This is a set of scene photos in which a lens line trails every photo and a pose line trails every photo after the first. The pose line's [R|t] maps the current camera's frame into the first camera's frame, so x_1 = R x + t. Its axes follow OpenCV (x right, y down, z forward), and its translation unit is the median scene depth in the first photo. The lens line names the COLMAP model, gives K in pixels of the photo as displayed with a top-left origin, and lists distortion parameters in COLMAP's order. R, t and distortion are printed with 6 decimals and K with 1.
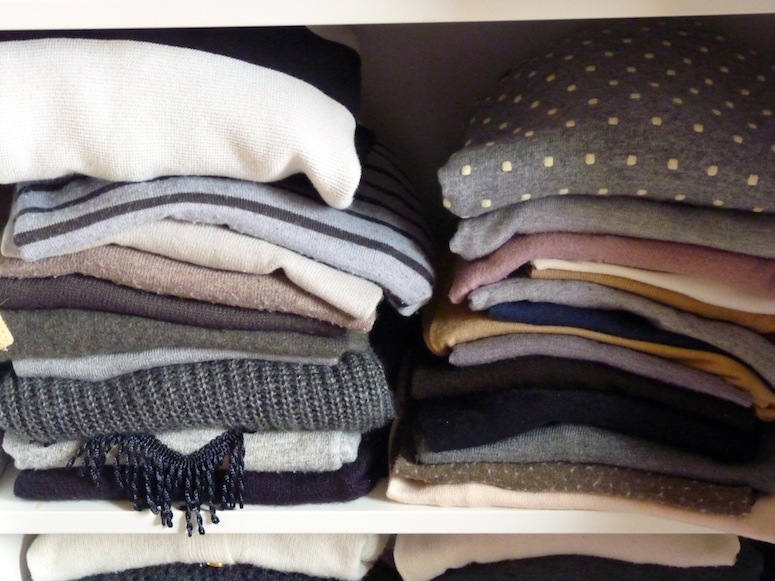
lens RADIAL K [[1723.5, 0, 391.1], [0, 1723.5, 292.9], [0, 0, 1]] dist [0.127781, 0.000000]
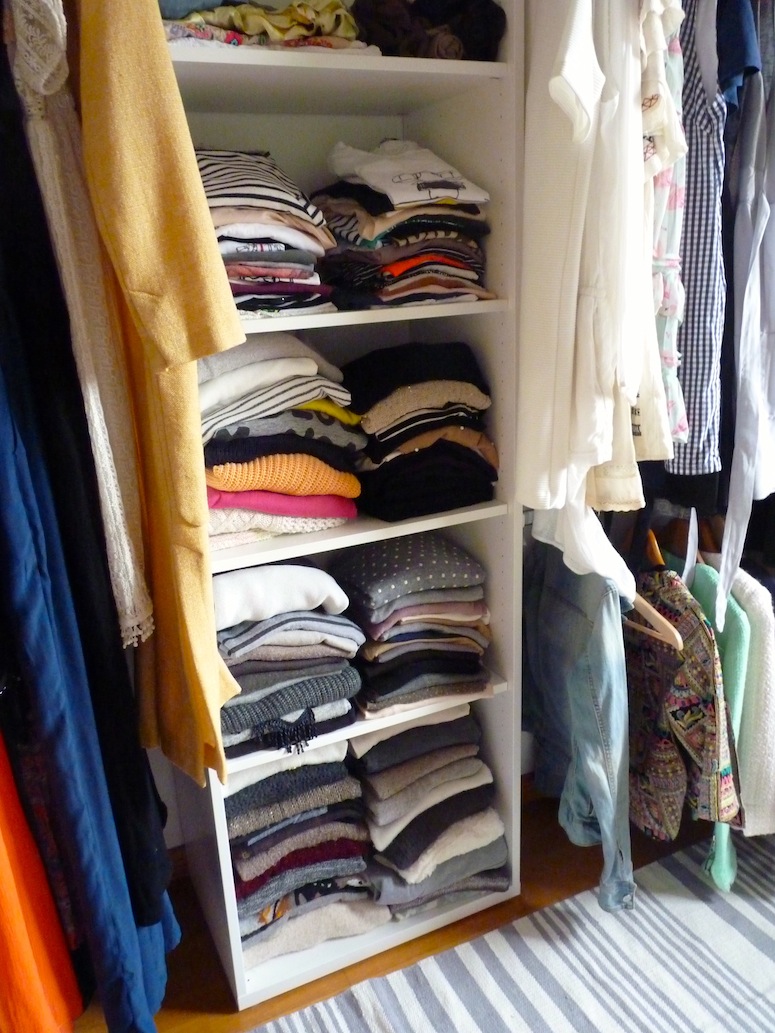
lens RADIAL K [[825.9, 0, 385.2], [0, 825.9, 516.6], [0, 0, 1]] dist [-0.023445, 0.006393]
pose [[0.877437, -0.147856, 0.456336, -0.523925], [0.229164, 0.964937, -0.127988, -0.013081], [-0.421411, 0.216877, 0.880555, -0.204408]]
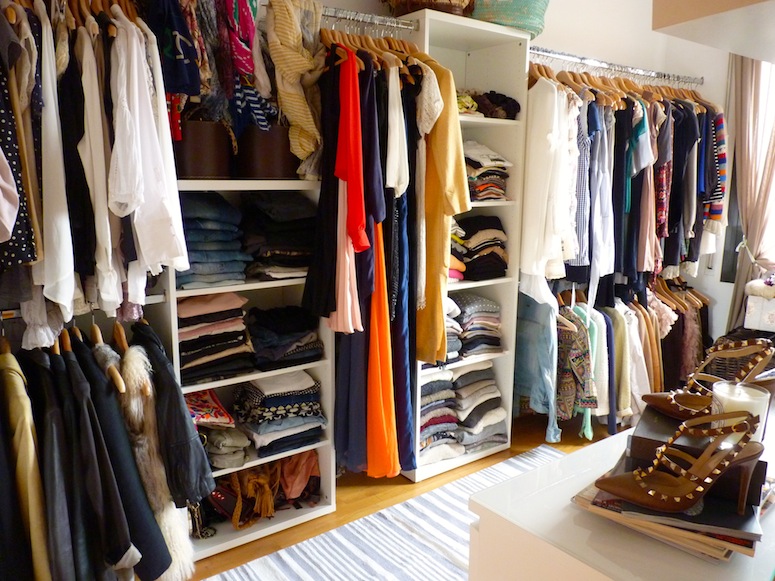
lens RADIAL K [[619.6, 0, 391.0], [0, 619.6, 293.2], [0, 0, 1]] dist [-0.023445, 0.006393]
pose [[0.758104, -0.077121, 0.647558, -1.810232], [0.258330, 0.947265, -0.189615, 0.264462], [-0.598786, 0.311031, 0.738048, -0.714638]]
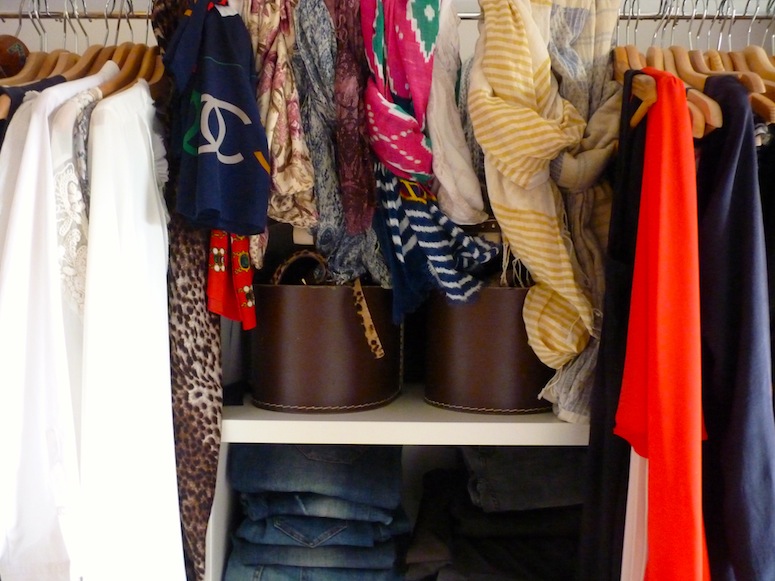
lens RADIAL K [[631.6, 0, 388.8], [0, 631.6, 298.1], [0, 0, 1]] dist [-0.037166, 0.003112]
pose [[0.997224, 0.046031, 0.058532, -1.002121], [-0.016329, 0.902099, -0.431221, -0.298849], [-0.072651, 0.429068, 0.900346, 0.009786]]
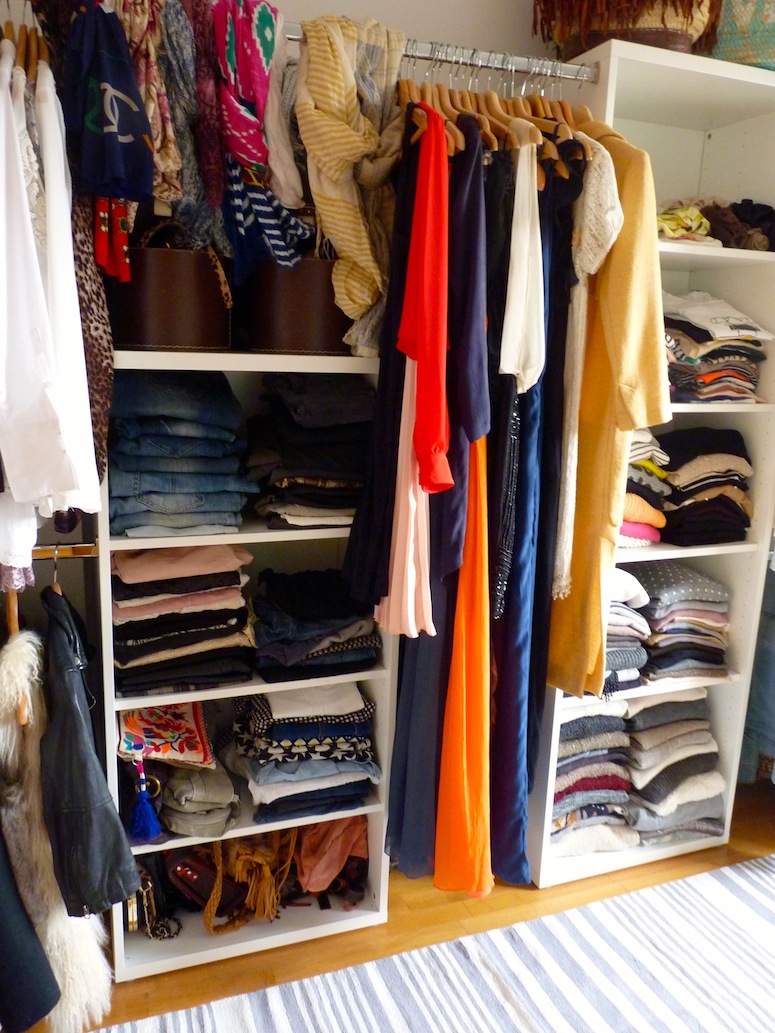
lens RADIAL K [[825.9, 0, 379.7], [0, 825.9, 516.7], [0, 0, 1]] dist [-0.023445, 0.006393]
pose [[0.910226, -0.020327, 0.413612, -1.306478], [0.124390, 0.966091, -0.226263, 0.100396], [-0.394987, 0.257400, 0.881890, -0.459470]]
